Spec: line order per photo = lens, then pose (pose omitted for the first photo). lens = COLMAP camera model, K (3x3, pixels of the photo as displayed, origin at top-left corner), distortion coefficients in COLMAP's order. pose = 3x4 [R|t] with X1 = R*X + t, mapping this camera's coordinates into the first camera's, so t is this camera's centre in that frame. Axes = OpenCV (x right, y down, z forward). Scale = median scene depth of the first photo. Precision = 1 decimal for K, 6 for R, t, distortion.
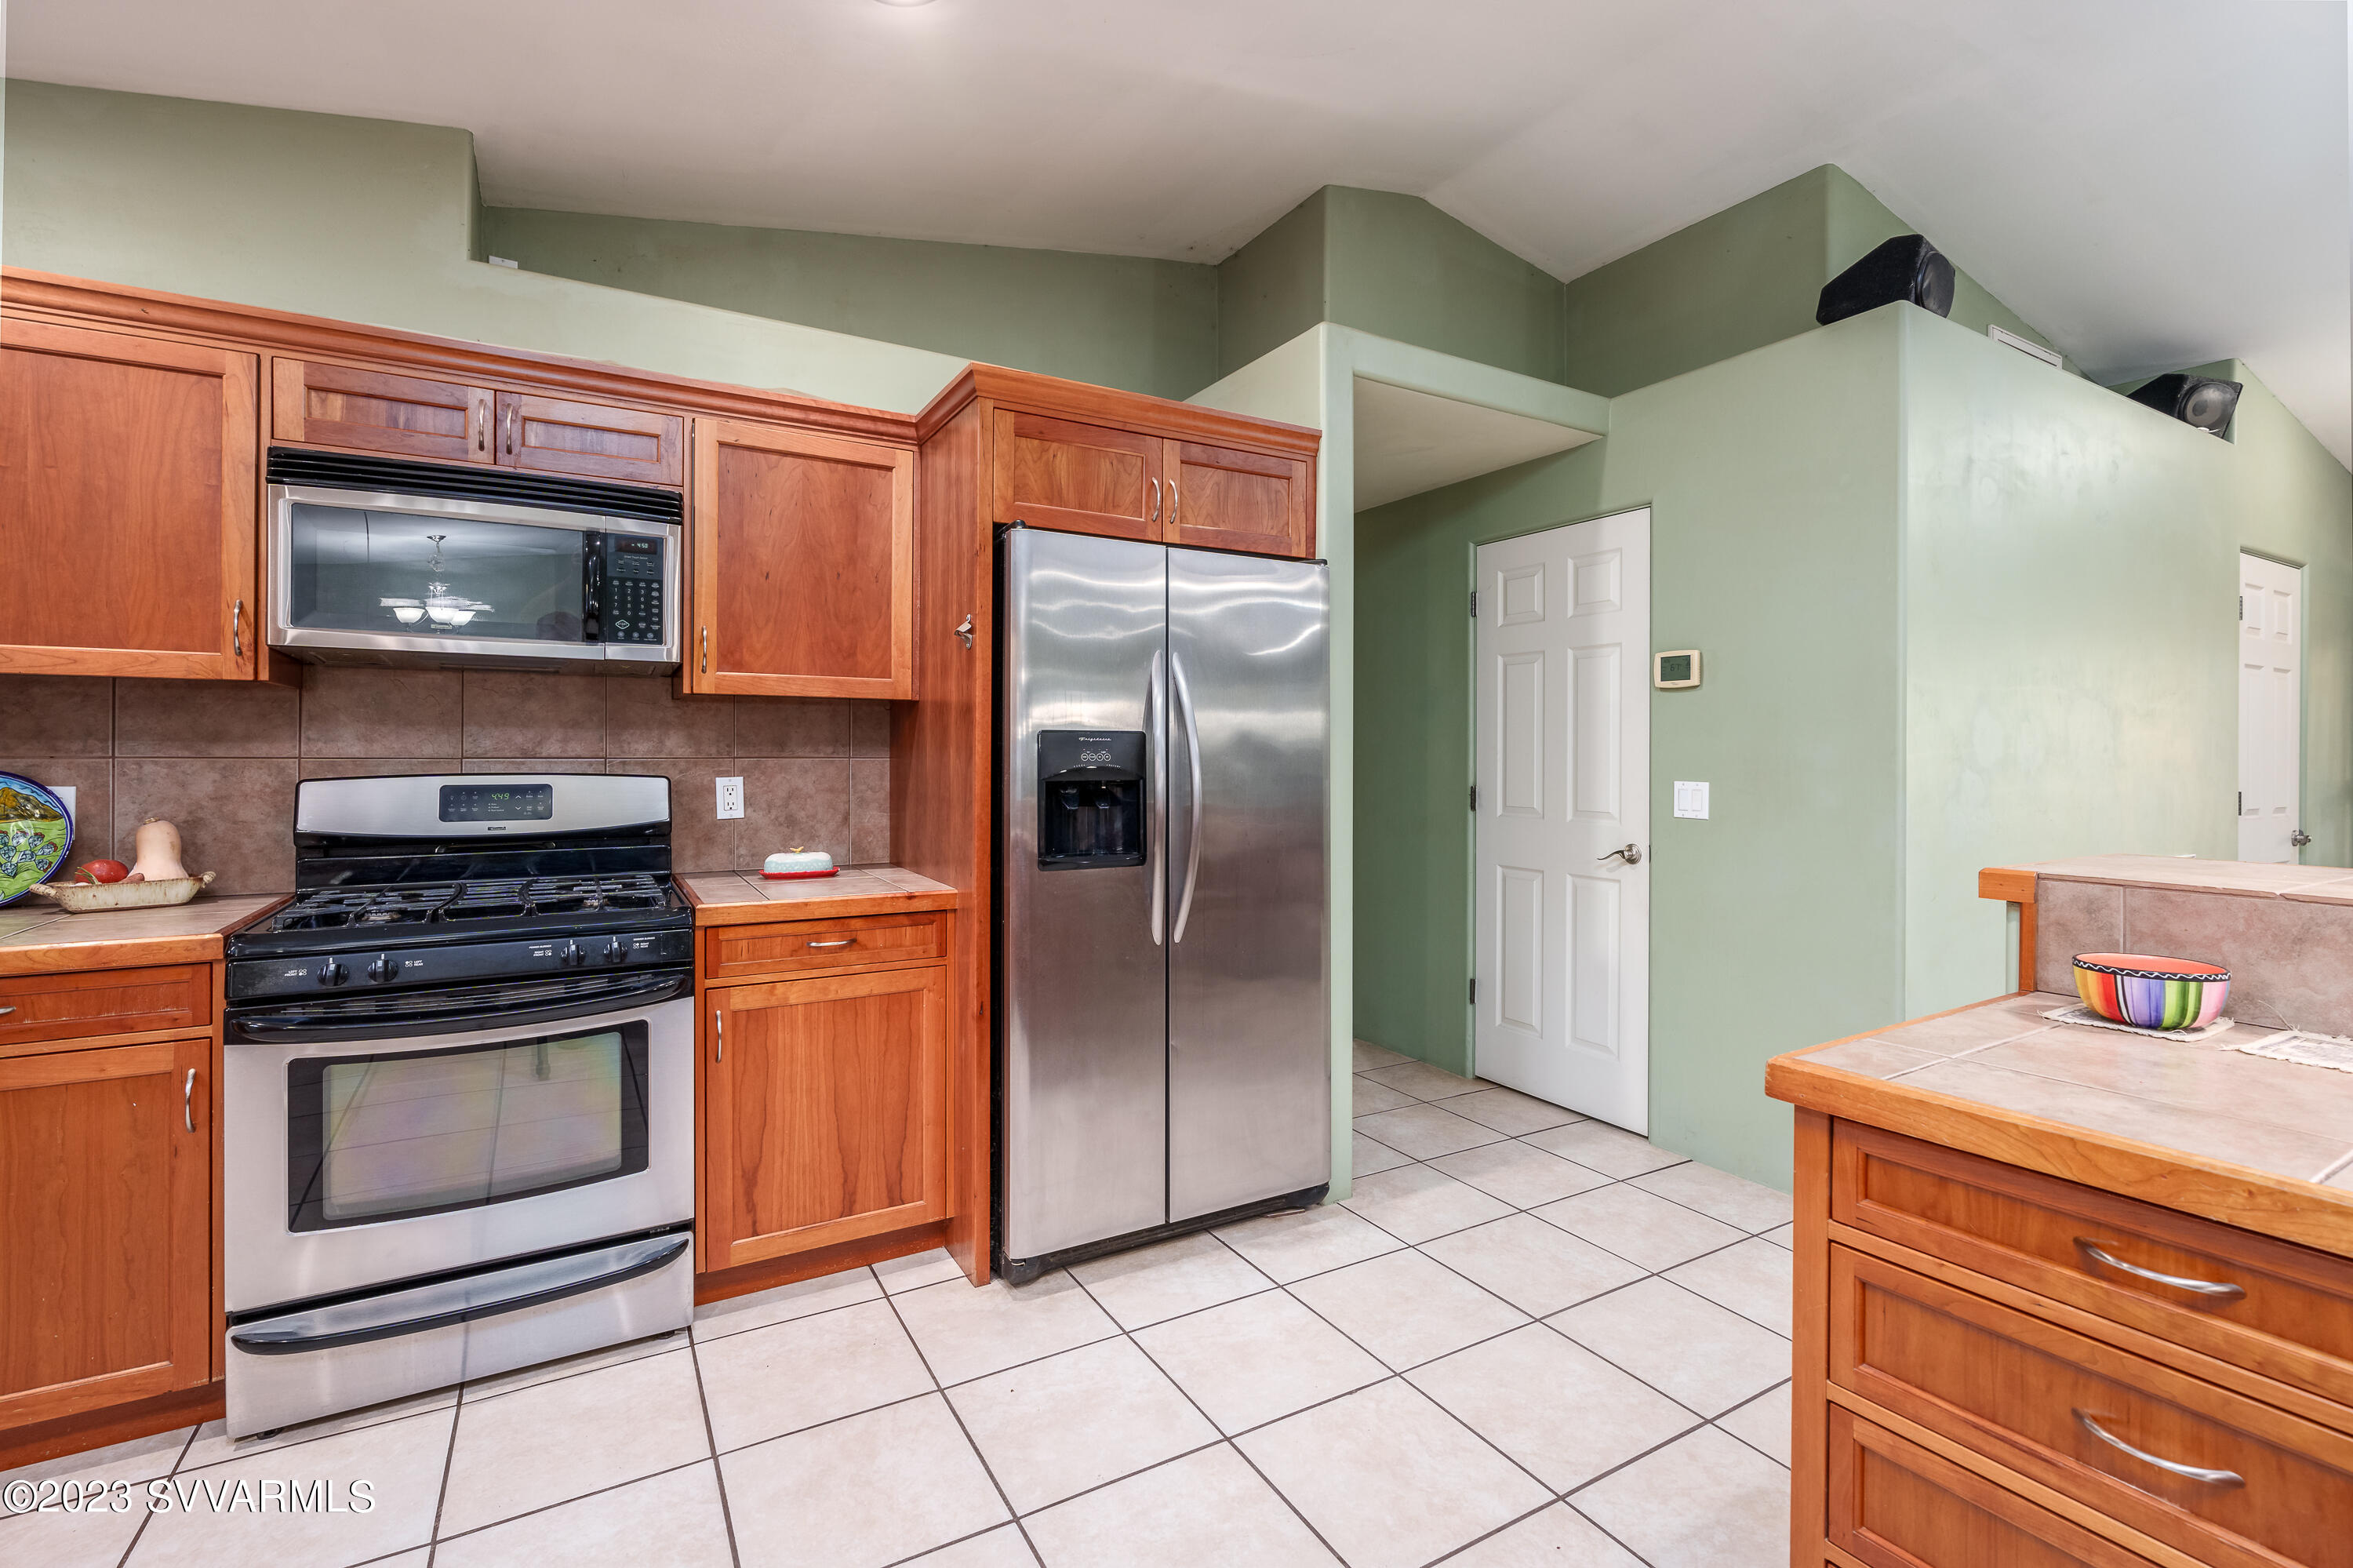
lens RADIAL K [[1073.7, 0, 1197.3], [0, 1073.7, 753.2], [0, 0, 1]] dist [-0.011486, 0.004446]
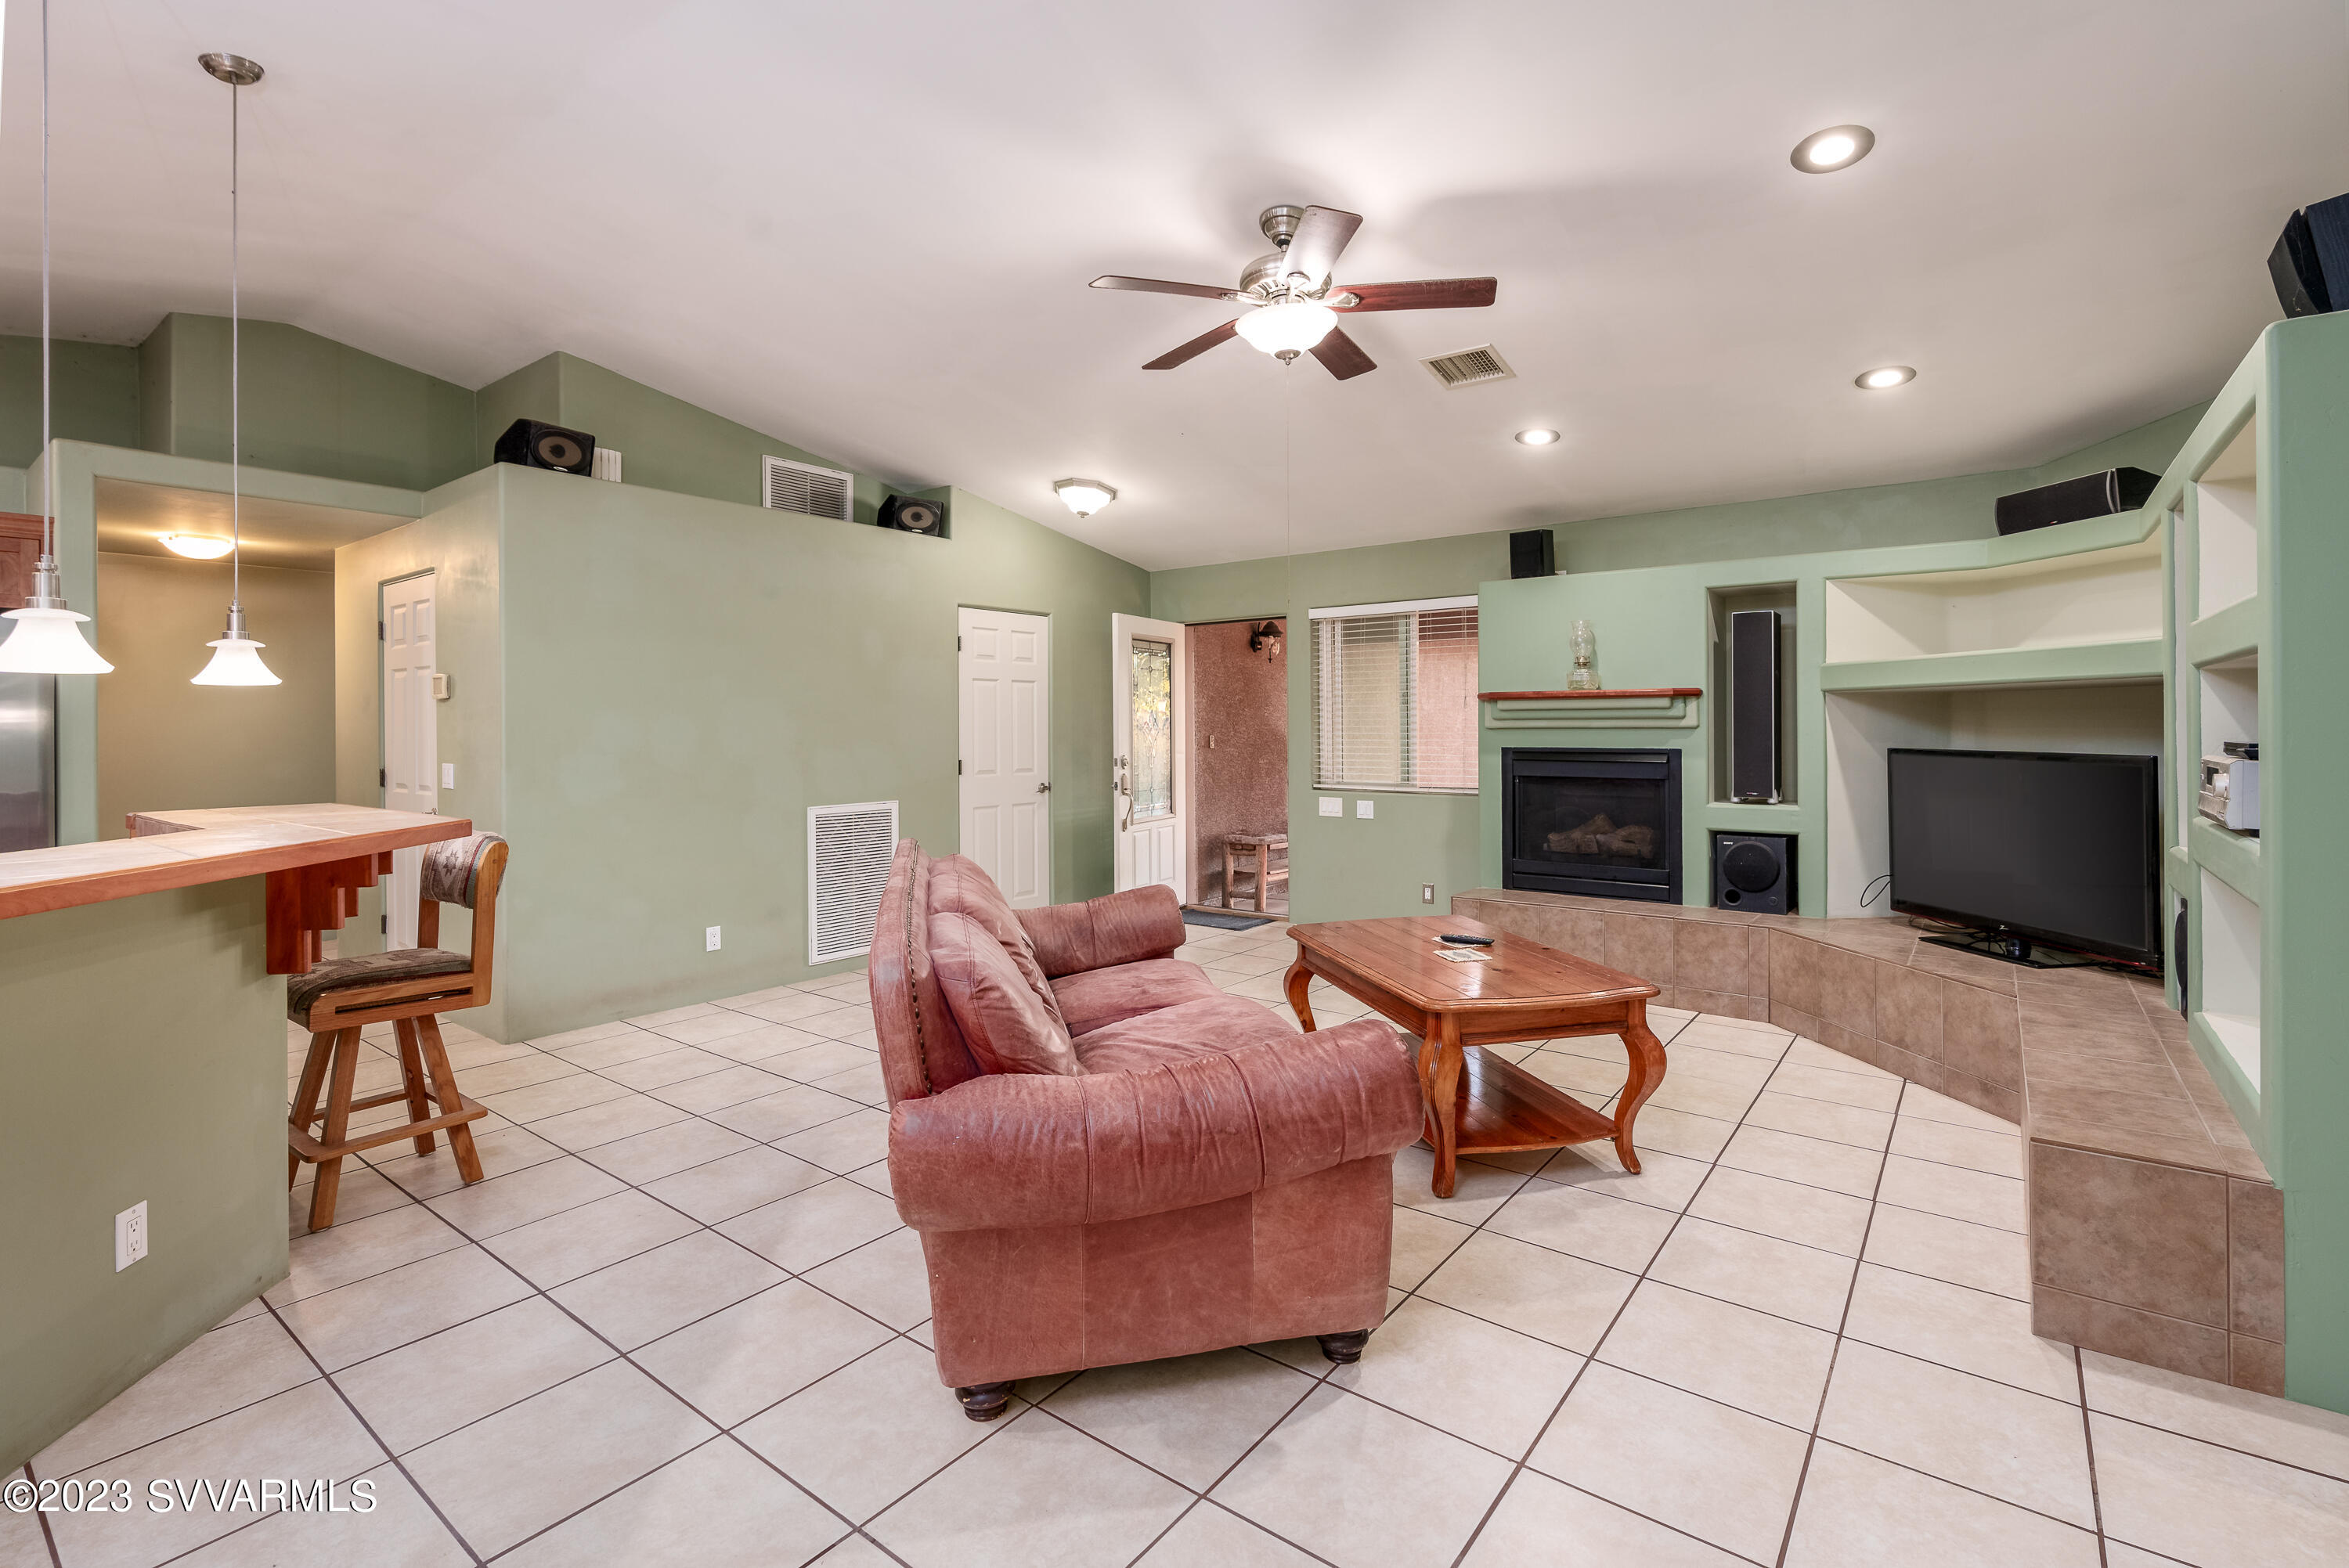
lens RADIAL K [[1071.7, 0, 1199.4], [0, 1071.7, 722.7], [0, 0, 1]] dist [-0.011486, 0.004446]
pose [[0.924260, -0.010625, 0.381616, 1.167086], [0.011731, 0.999931, -0.000571, -0.022328], [-0.381583, 0.005004, 0.924321, -1.016967]]
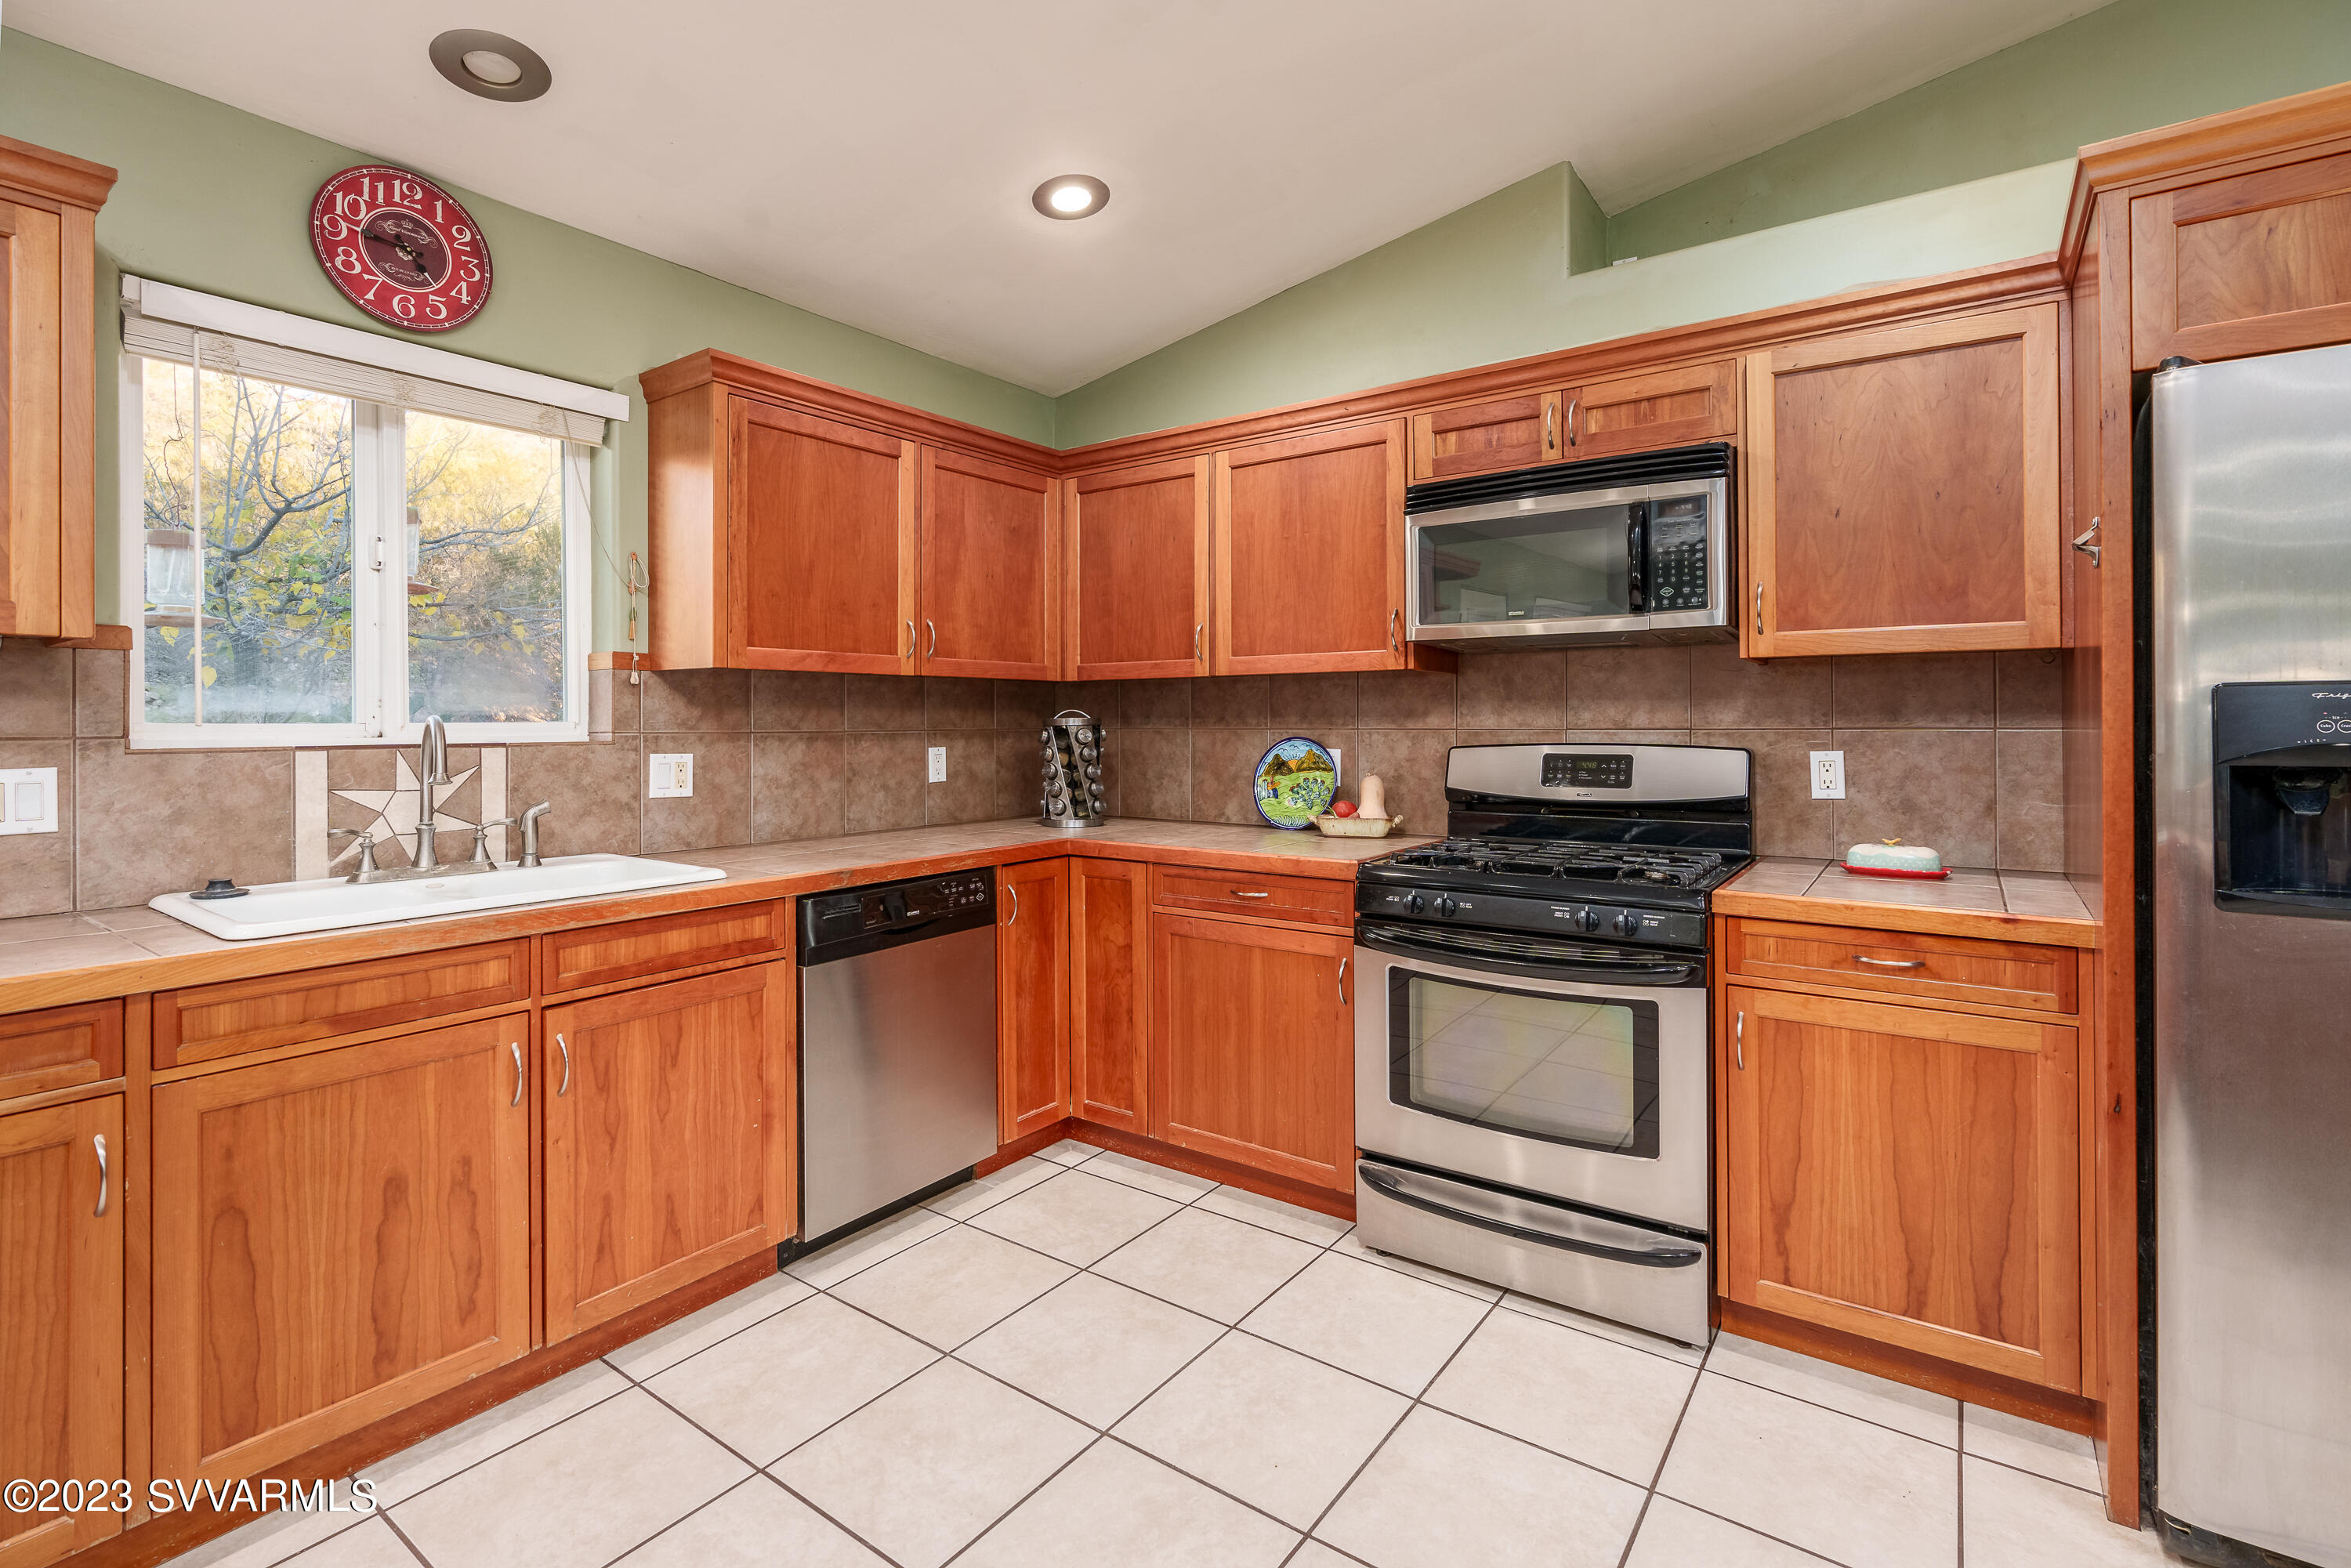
lens RADIAL K [[1072.7, 0, 1176.9], [0, 1072.7, 718.9], [0, 0, 1]] dist [-0.011486, 0.004446]
pose [[0.397699, -0.009757, -0.917464, 0.179895], [0.004343, 0.999952, -0.008752, 0.001691], [0.917506, -0.000503, 0.397722, 0.205244]]
